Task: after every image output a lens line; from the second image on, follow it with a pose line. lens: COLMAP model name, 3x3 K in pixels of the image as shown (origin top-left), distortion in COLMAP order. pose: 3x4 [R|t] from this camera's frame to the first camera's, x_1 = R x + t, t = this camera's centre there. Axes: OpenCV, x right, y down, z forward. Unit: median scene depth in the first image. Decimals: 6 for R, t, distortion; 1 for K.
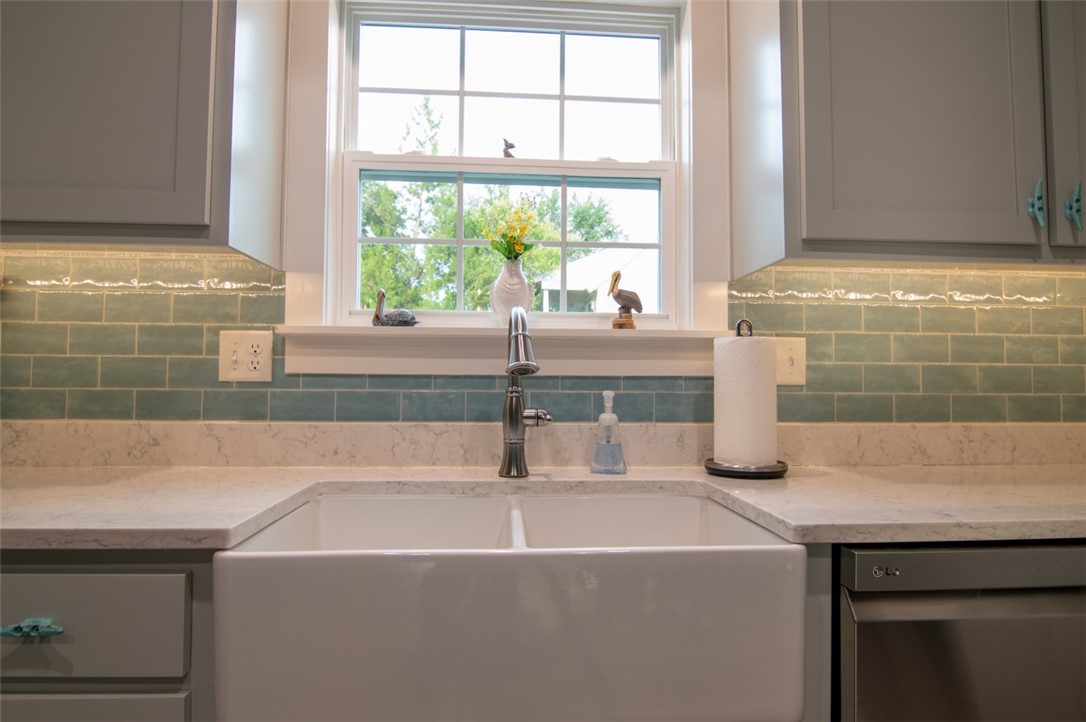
lens RADIAL K [[624.4, 0, 542.9], [0, 624.4, 358.5], [0, 0, 1]] dist [0.003676, -0.010656]
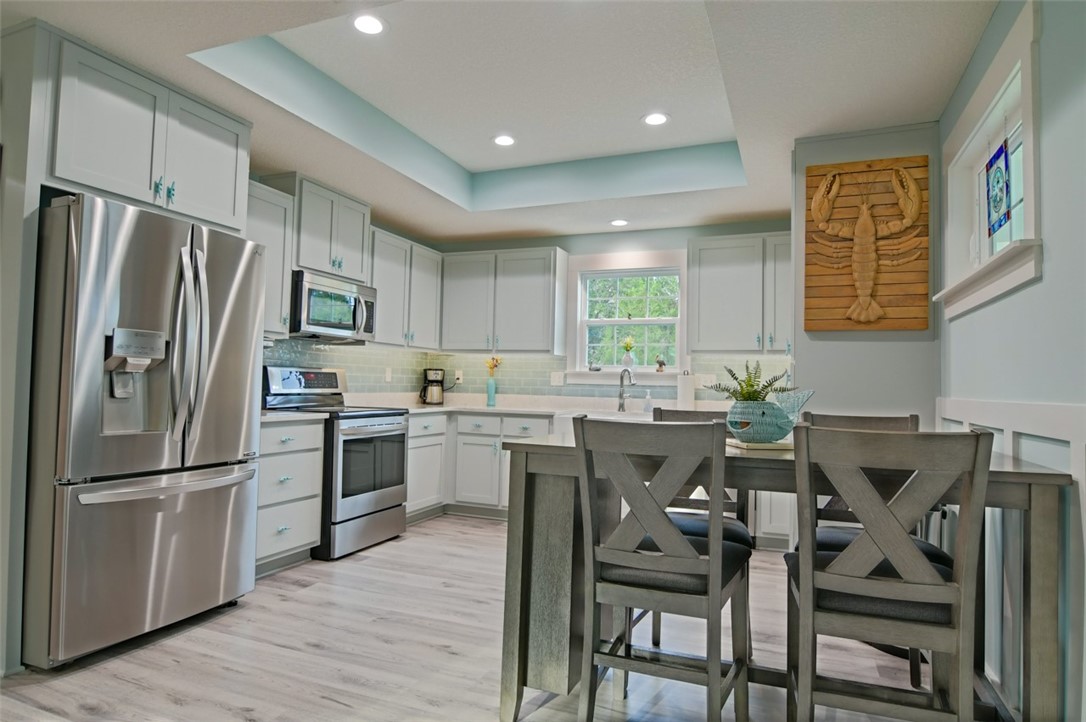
lens RADIAL K [[627.2, 0, 545.3], [0, 627.2, 369.1], [0, 0, 1]] dist [-0.006549, -0.008688]
pose [[0.901904, 0.002655, -0.431928, 1.080999], [-0.000174, 0.999983, 0.005784, -0.084033], [0.431936, -0.005142, 0.901890, -2.417218]]
